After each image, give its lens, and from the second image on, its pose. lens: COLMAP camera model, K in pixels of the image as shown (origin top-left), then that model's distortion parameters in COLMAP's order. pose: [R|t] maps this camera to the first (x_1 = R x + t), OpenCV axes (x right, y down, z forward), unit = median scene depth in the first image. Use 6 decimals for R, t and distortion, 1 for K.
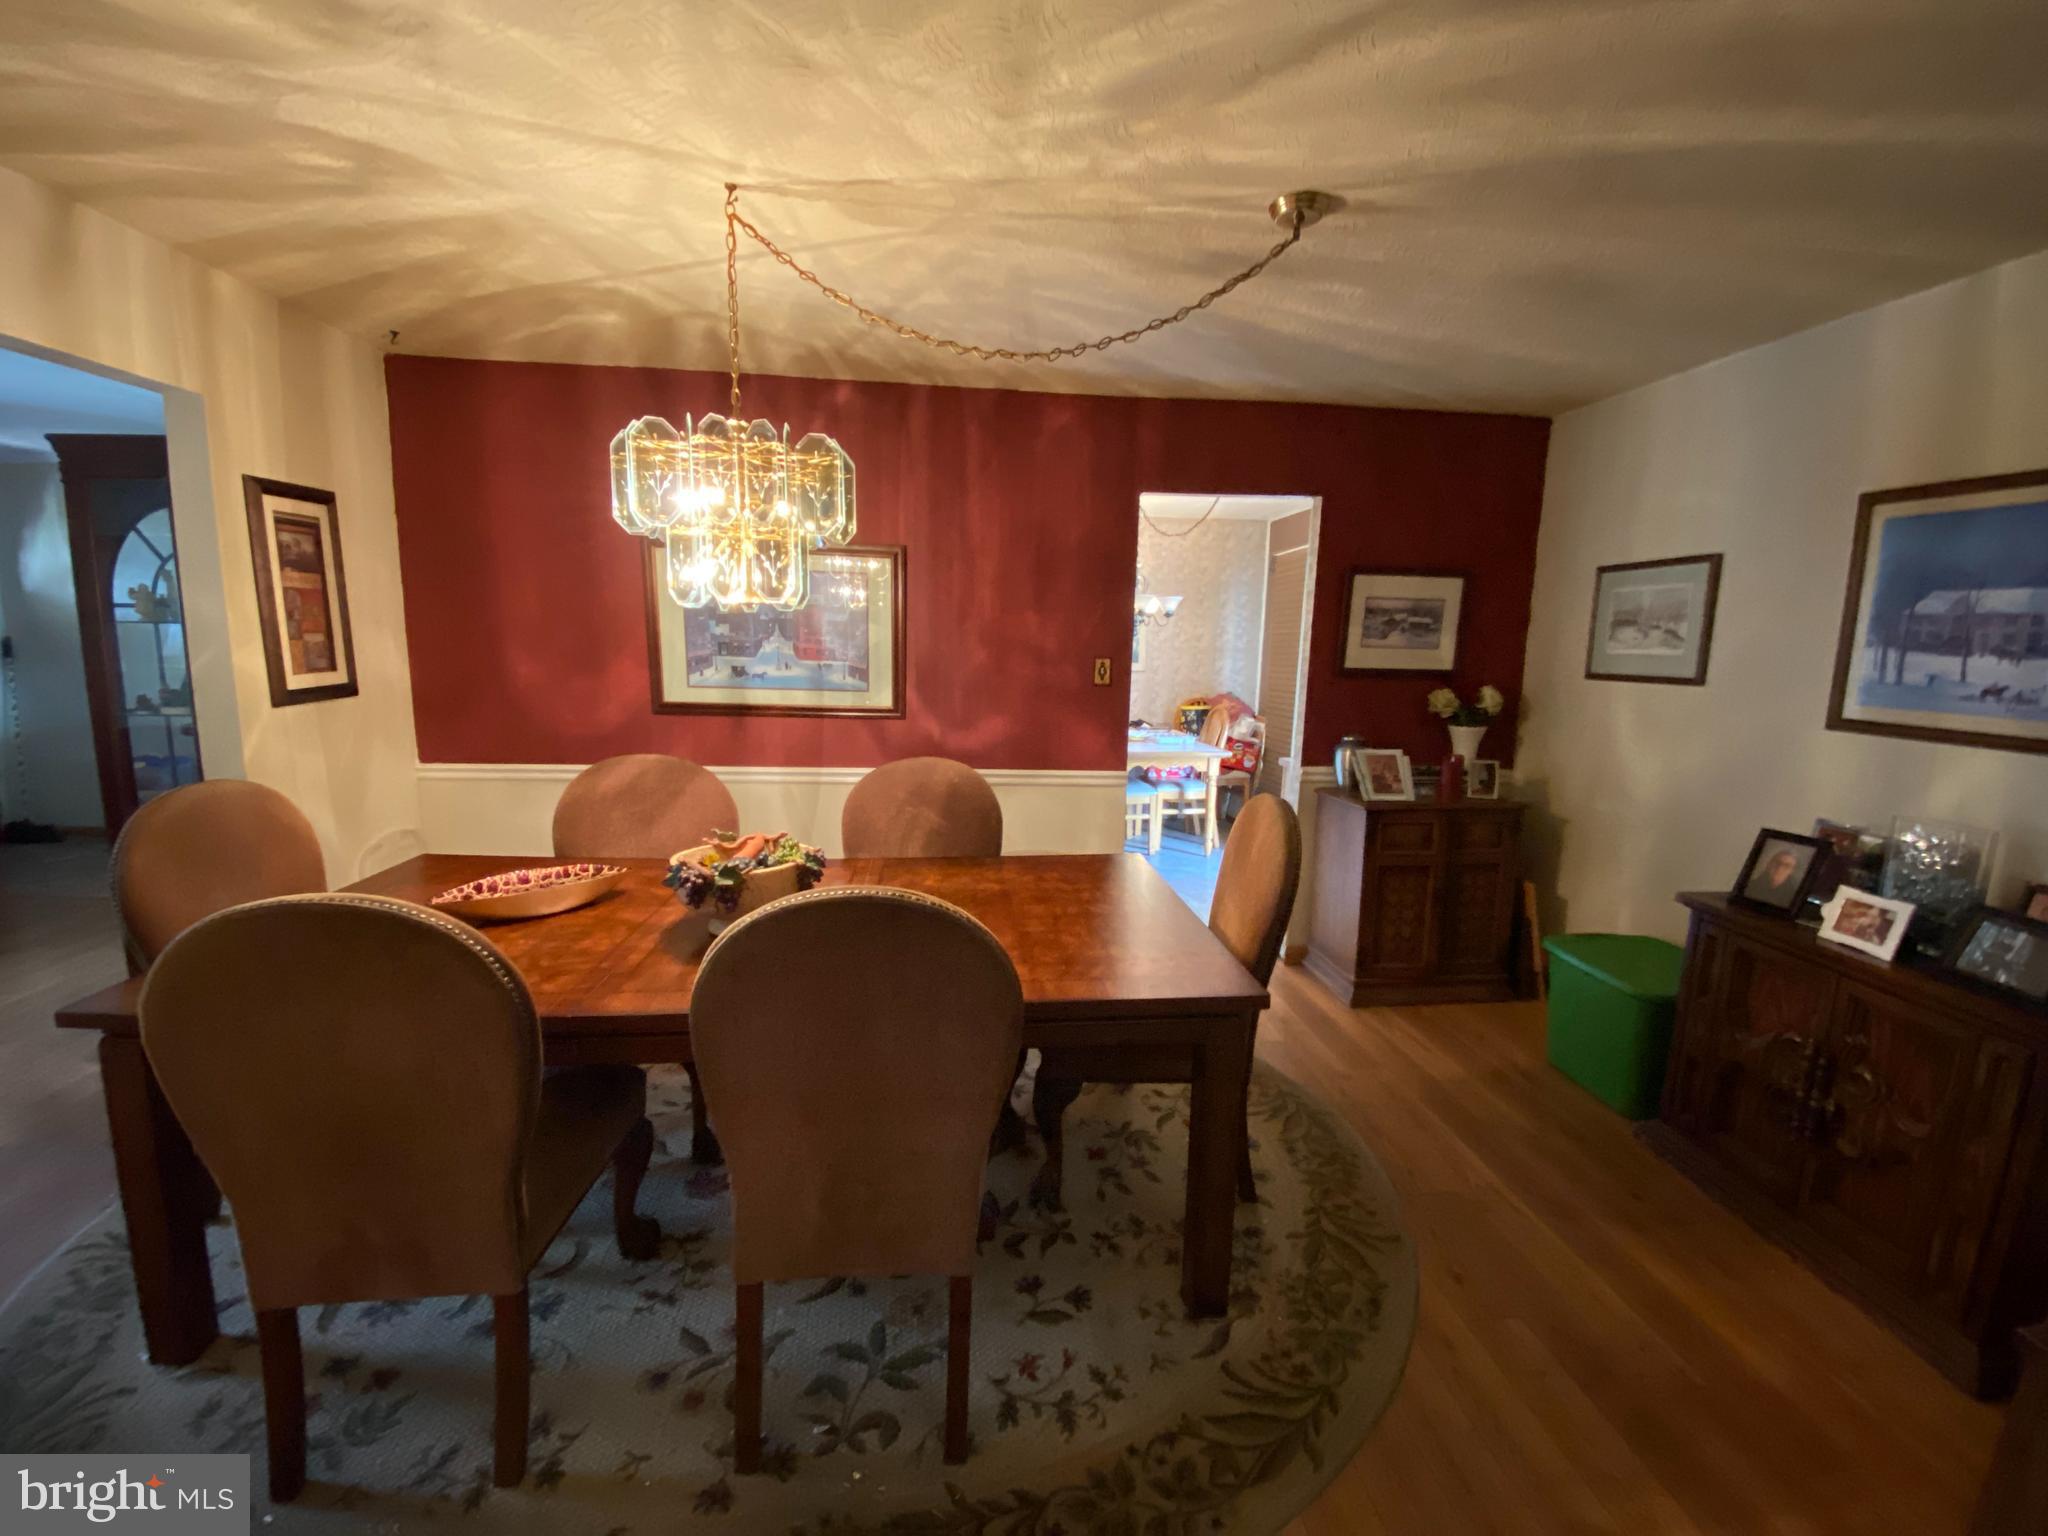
lens RADIAL K [[829.9, 0, 1018.9], [0, 829.9, 776.8], [0, 0, 1]] dist [0.052743, -0.034434]
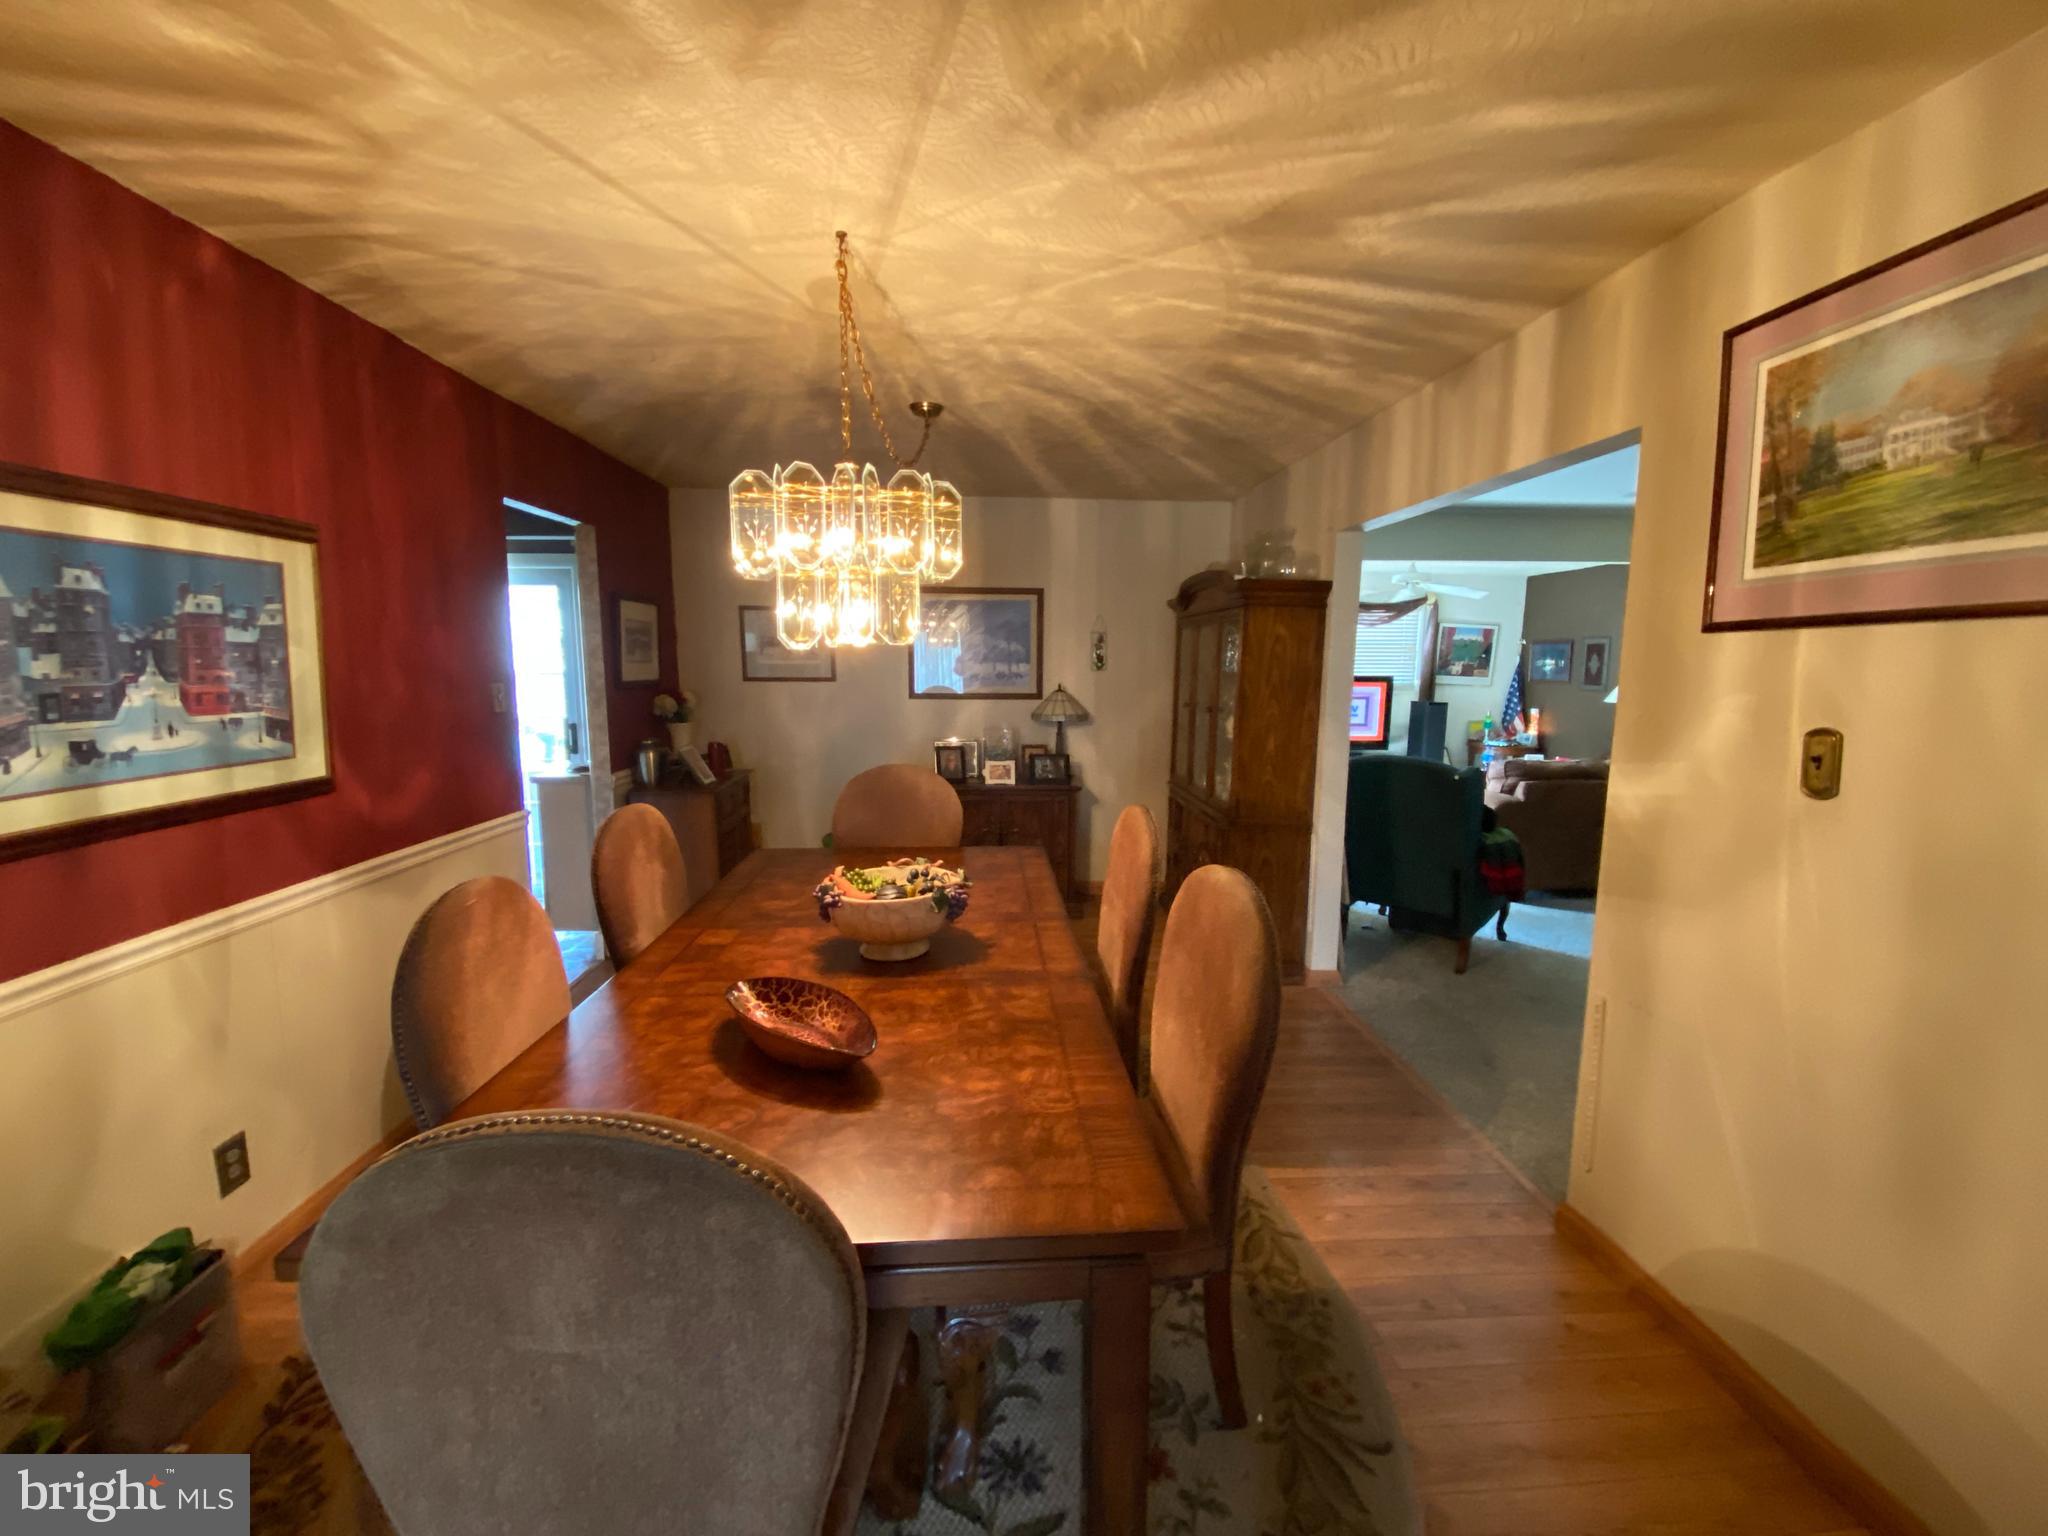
lens RADIAL K [[829.9, 0, 1018.9], [0, 829.9, 776.8], [0, 0, 1]] dist [0.052743, -0.034434]
pose [[0.046167, -0.162426, 0.985640, -0.792011], [0.160346, 0.975103, 0.153179, -0.101676], [-0.985981, 0.150972, 0.071061, 0.450006]]
